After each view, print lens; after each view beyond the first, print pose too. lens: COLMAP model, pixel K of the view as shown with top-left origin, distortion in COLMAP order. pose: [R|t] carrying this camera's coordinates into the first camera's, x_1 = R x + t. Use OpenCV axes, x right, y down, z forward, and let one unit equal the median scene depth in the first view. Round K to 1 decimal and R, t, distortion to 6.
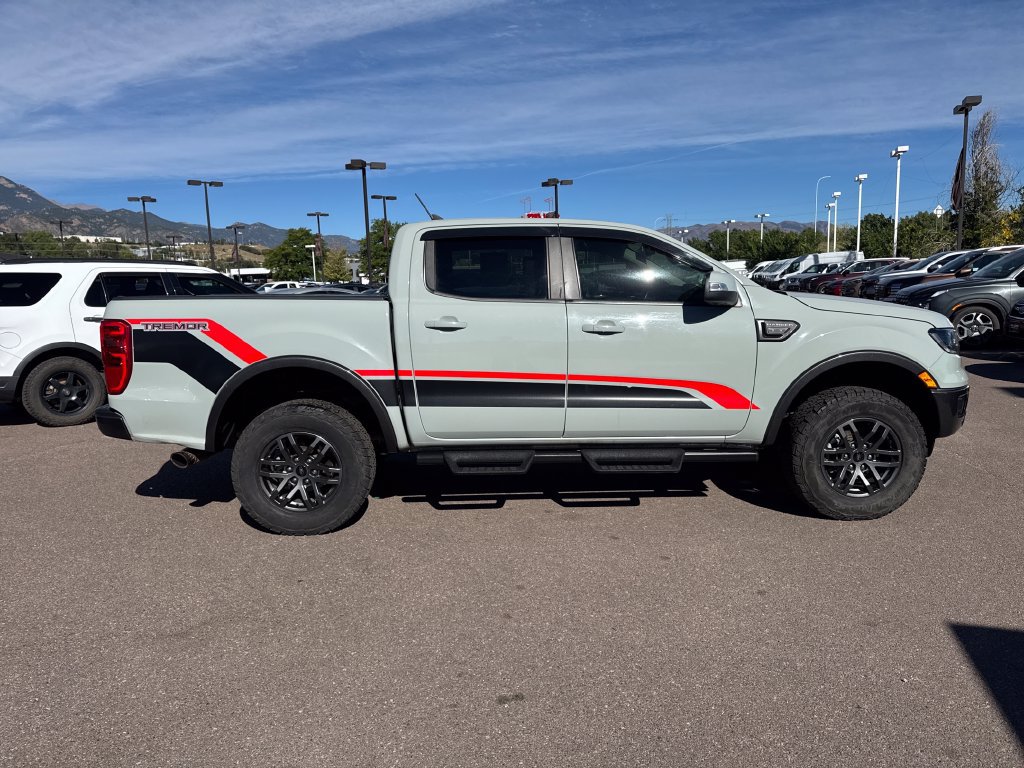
lens RADIAL K [[731.5, 0, 515.4], [0, 731.5, 397.0], [0, 0, 1]] dist [0.035600, -0.039446]
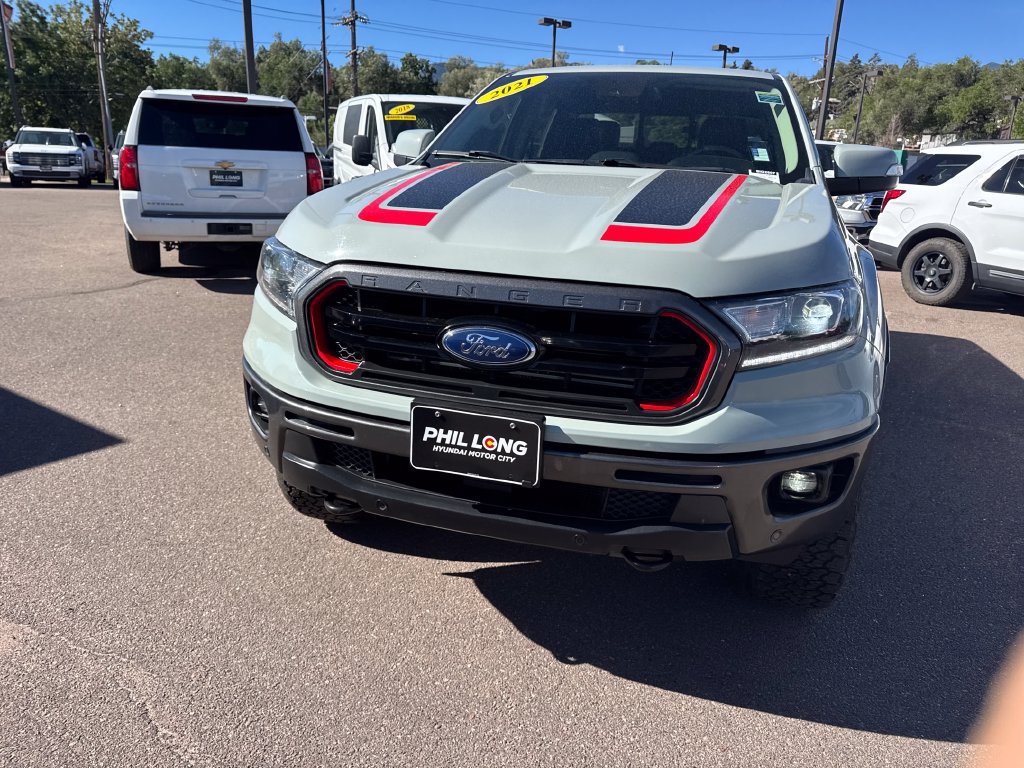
lens RADIAL K [[731.5, 0, 522.2], [0, 731.5, 382.7], [0, 0, 1]] dist [0.035600, -0.039446]
pose [[-0.301830, 0.278334, -0.911827, 1.023198], [-0.180093, 0.922568, 0.341227, -0.202907], [0.936197, 0.267206, -0.228333, 1.316626]]
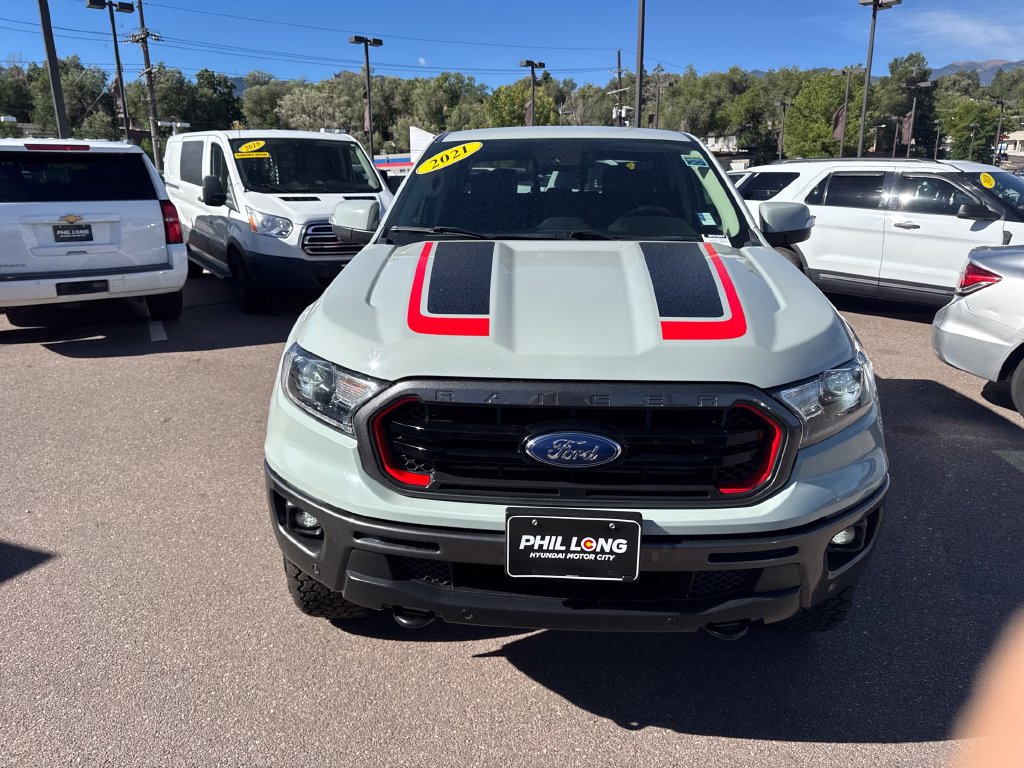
lens RADIAL K [[731.5, 0, 506.1], [0, 731.5, 376.0], [0, 0, 1]] dist [0.035600, -0.039446]
pose [[-0.083030, 0.277981, -0.956991, 1.048444], [-0.150154, 0.945854, 0.287774, -0.234949], [0.985170, 0.167590, -0.036795, 1.176302]]
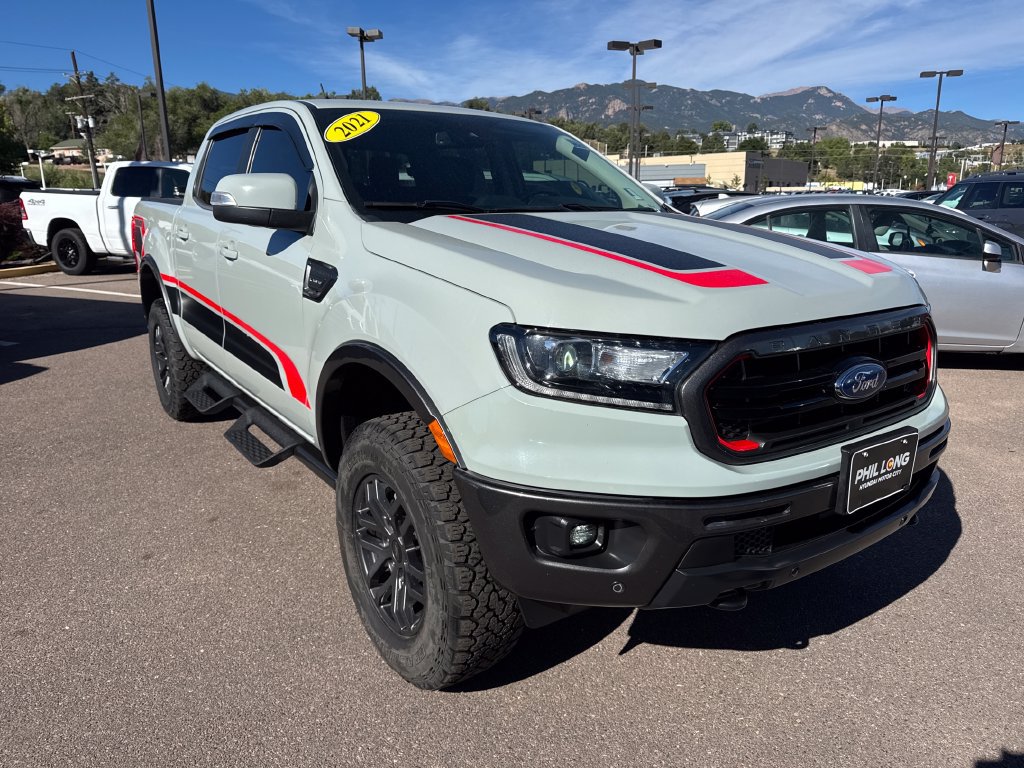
lens RADIAL K [[731.5, 0, 513.5], [0, 731.5, 384.2], [0, 0, 1]] dist [0.035600, -0.039446]
pose [[0.553489, 0.222398, -0.802614, 0.901684], [-0.136361, 0.974882, 0.176097, -0.131528], [0.821618, 0.011977, 0.569913, 0.791031]]
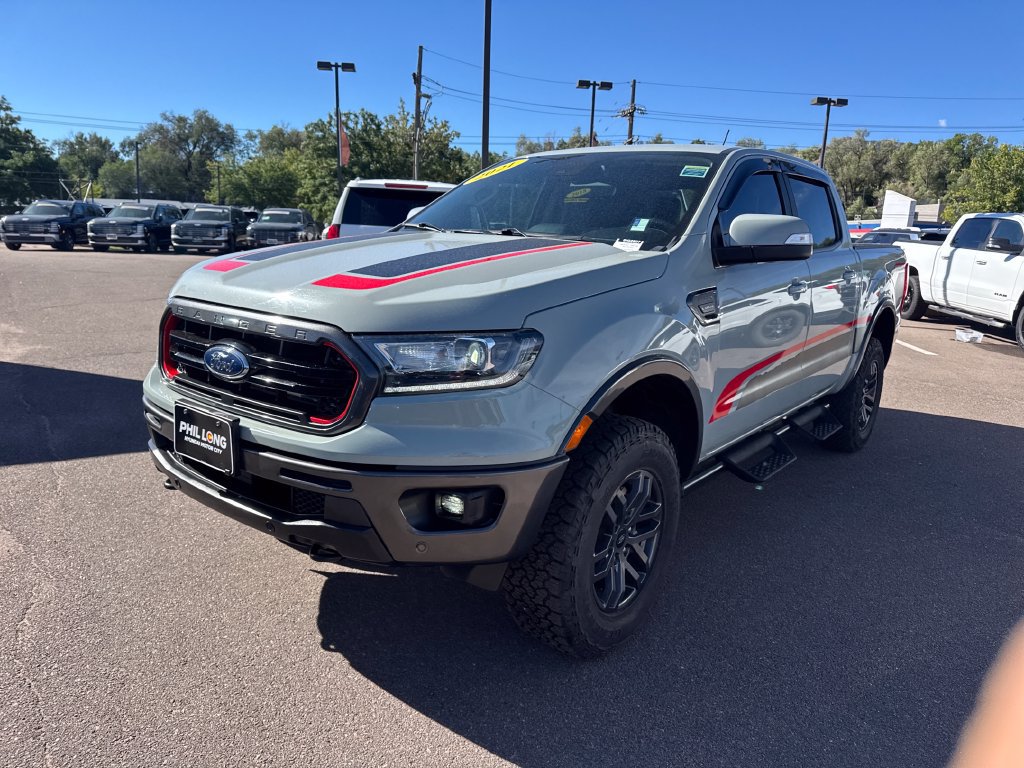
lens RADIAL K [[731.5, 0, 517.4], [0, 731.5, 388.0], [0, 0, 1]] dist [0.035600, -0.039446]
pose [[-0.633551, 0.152115, -0.758600, 0.926892], [-0.149396, 0.937978, 0.312853, -0.256726], [0.759141, 0.311540, -0.571531, 1.652662]]
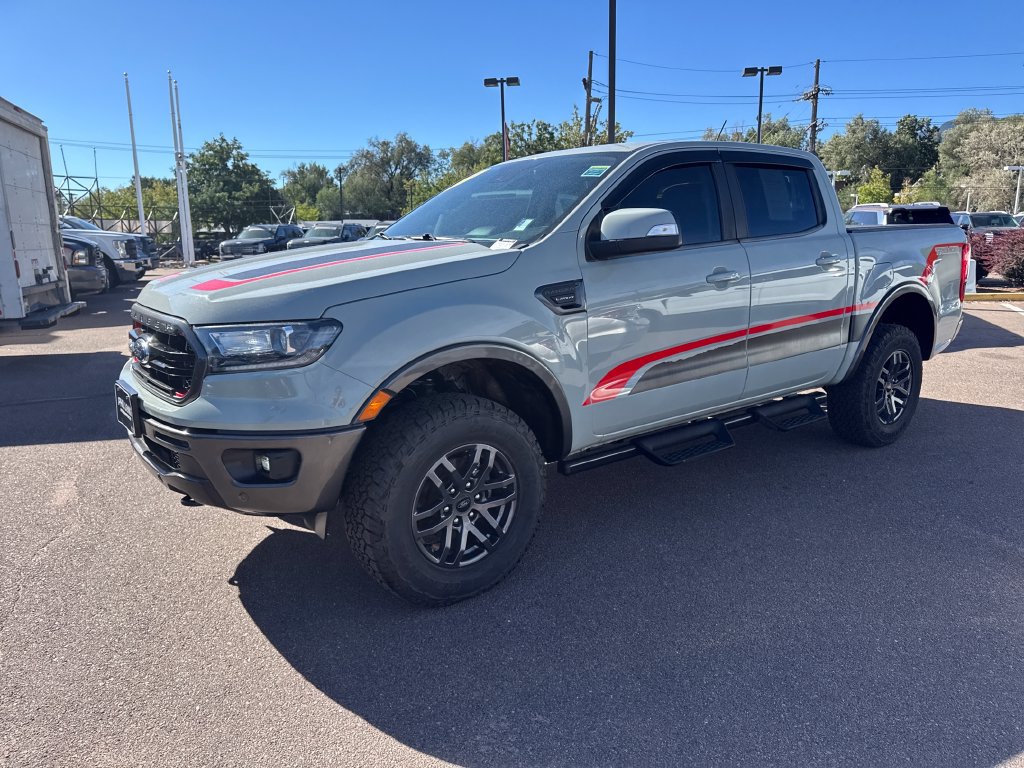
lens RADIAL K [[731.5, 0, 510.5], [0, 731.5, 381.4], [0, 0, 1]] dist [0.035600, -0.039446]
pose [[-0.810027, 0.145621, -0.568024, 0.778155], [-0.062534, 0.941699, 0.330594, -0.297985], [0.583049, 0.303311, -0.753695, 1.901801]]
